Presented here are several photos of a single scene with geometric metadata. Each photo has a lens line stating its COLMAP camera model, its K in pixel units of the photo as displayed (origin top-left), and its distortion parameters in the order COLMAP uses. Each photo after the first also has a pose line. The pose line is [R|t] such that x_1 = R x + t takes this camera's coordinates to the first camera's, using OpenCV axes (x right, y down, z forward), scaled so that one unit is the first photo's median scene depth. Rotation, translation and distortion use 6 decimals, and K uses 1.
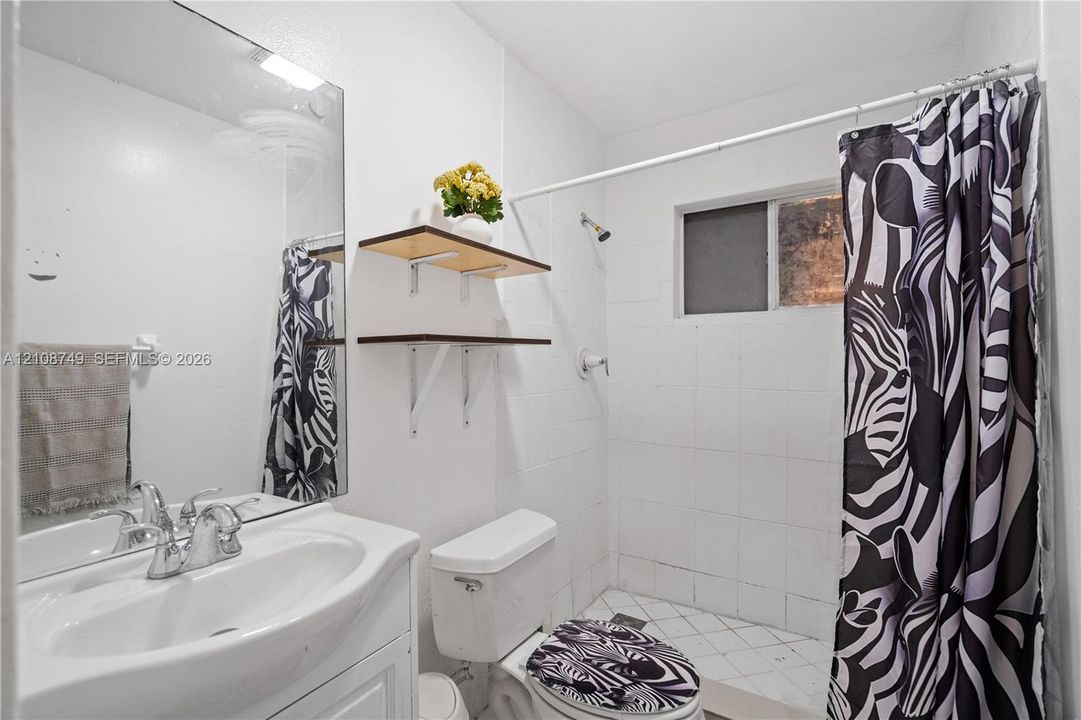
lens RADIAL K [[483.0, 0, 540.5], [0, 483.0, 360.0], [0, 0, 1]] dist [0.000207, 0.000139]
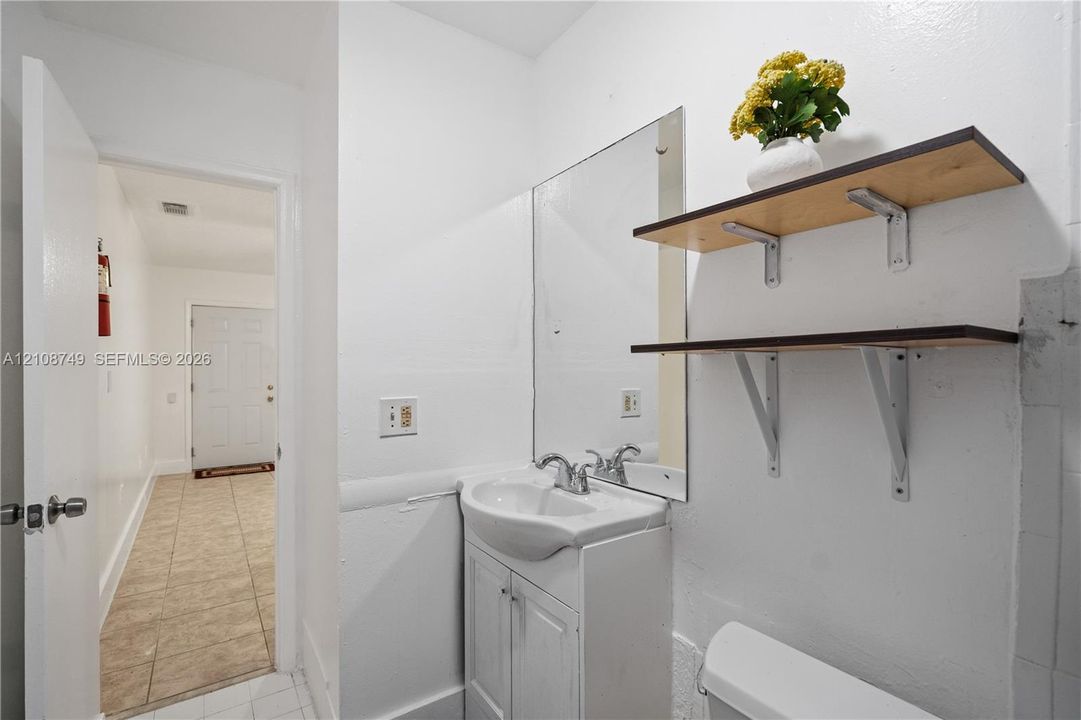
lens RADIAL K [[483.0, 0, 540.5], [0, 483.0, 360.0], [0, 0, 1]] dist [0.000207, 0.000139]
pose [[-0.378675, -0.004557, -0.925519, 0.784431], [0.009157, 0.999920, -0.008669, -0.021738], [0.925485, -0.011758, -0.378603, 1.306668]]
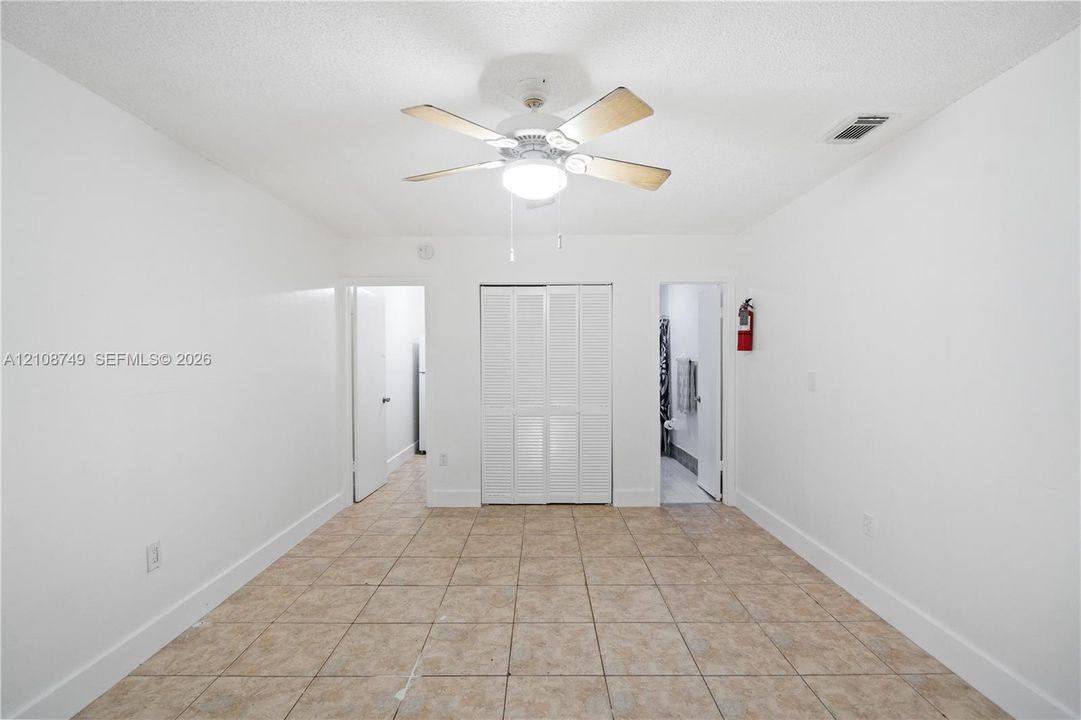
lens RADIAL K [[483.0, 0, 540.5], [0, 483.0, 360.0], [0, 0, 1]] dist [0.000207, 0.000139]
pose [[0.842257, 0.001511, 0.539075, -3.638906], [-0.005688, 0.999965, 0.006084, -0.082409], [-0.539047, -0.008190, 0.842236, -3.283079]]
